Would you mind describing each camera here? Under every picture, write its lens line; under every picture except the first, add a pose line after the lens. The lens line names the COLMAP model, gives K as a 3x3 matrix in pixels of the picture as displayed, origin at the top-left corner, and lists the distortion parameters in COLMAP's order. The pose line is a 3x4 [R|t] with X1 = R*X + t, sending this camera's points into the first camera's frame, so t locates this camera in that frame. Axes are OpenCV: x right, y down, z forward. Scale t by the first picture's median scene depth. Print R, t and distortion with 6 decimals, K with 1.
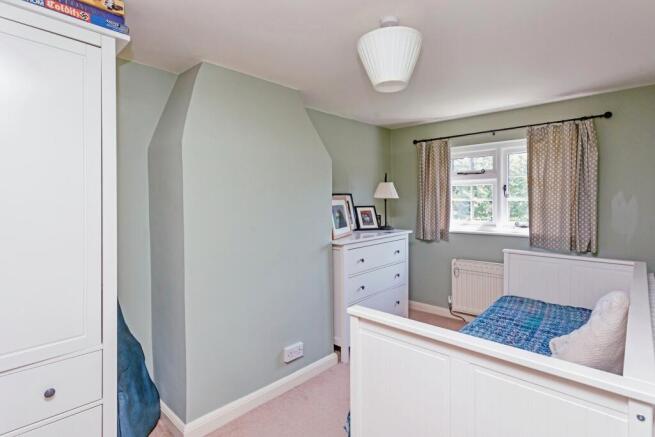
lens RADIAL K [[333.0, 0, 327.5], [0, 333.0, 204.1], [0, 0, 1]] dist [-0.000028, -0.000262]
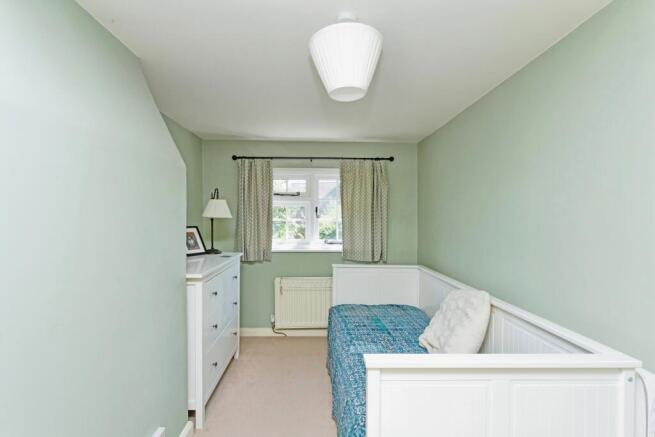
lens RADIAL K [[322.2, 0, 327.5], [0, 322.2, 218.5], [0, 0, 1]] dist [0.004085, 0.000990]
pose [[0.713680, 0.008993, 0.700414, -0.210933], [-0.005046, 0.999958, -0.007697, -0.010186], [-0.700453, 0.001959, 0.713695, 0.190553]]
